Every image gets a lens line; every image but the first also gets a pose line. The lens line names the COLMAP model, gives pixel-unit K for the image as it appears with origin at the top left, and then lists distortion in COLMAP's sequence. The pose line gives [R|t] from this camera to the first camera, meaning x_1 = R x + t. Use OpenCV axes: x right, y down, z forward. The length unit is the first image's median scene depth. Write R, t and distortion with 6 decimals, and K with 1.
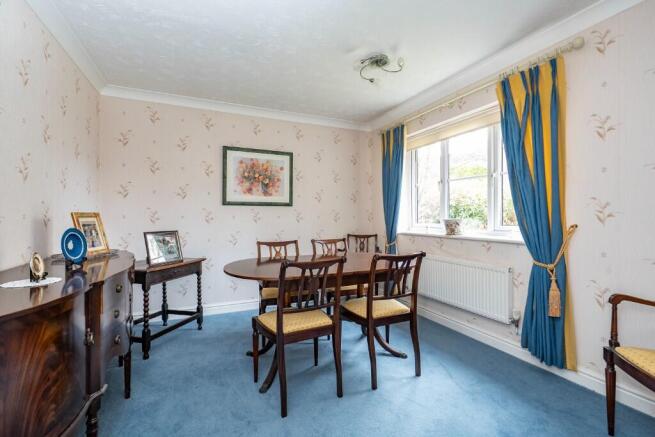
lens RADIAL K [[297.3, 0, 329.3], [0, 297.3, 216.5], [0, 0, 1]] dist [0.001571, 0.002882]
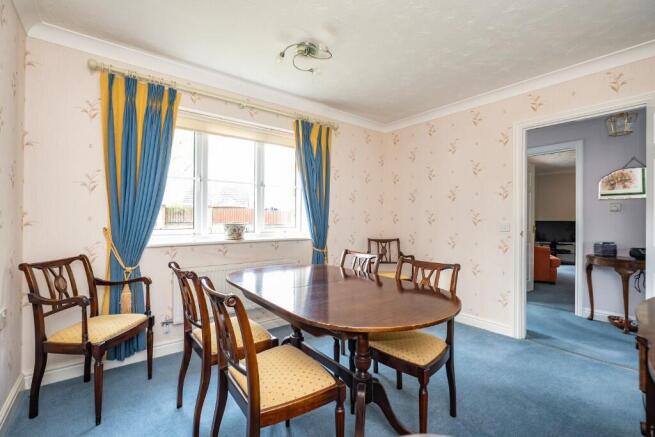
lens RADIAL K [[297.3, 0, 328.4], [0, 297.3, 217.5], [0, 0, 1]] dist [0.001571, 0.002882]
pose [[-0.216259, 0.004297, 0.976327, -0.629249], [-0.011143, 0.999914, -0.006869, -0.006951], [-0.976272, -0.012364, -0.216193, 0.978341]]
